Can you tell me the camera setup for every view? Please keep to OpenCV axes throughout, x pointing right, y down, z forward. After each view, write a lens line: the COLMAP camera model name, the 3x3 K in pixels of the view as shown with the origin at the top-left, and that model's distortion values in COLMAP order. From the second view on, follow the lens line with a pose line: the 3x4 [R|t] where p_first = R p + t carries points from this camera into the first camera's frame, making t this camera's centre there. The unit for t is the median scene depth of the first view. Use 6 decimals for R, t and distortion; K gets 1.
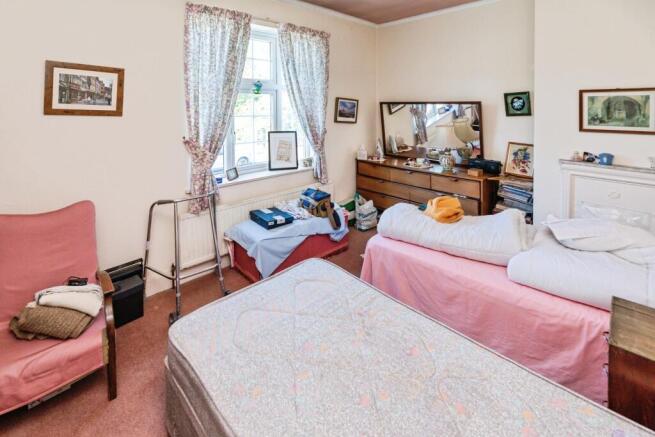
lens RADIAL K [[278.9, 0, 326.6], [0, 278.9, 217.6], [0, 0, 1]] dist [0.001238, -0.000019]
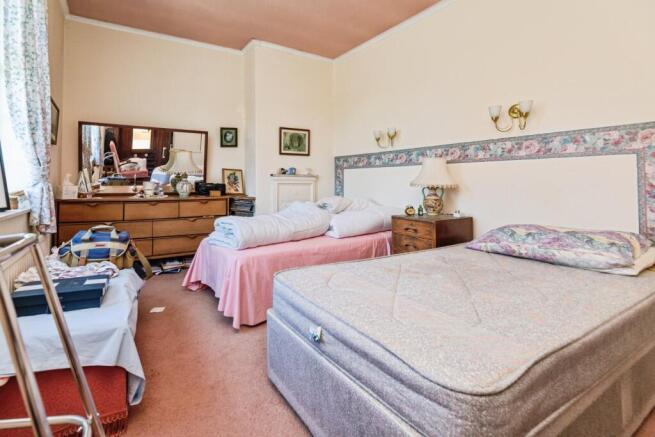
lens RADIAL K [[241.9, 0, 326.8], [0, 241.9, 218.3], [0, 0, 1]] dist [-0.000388, -0.000028]
pose [[0.352181, -0.212684, 0.911446, -0.299743], [0.331478, 0.939060, 0.091045, -0.006759], [-0.875266, 0.270060, 0.401219, 0.295900]]
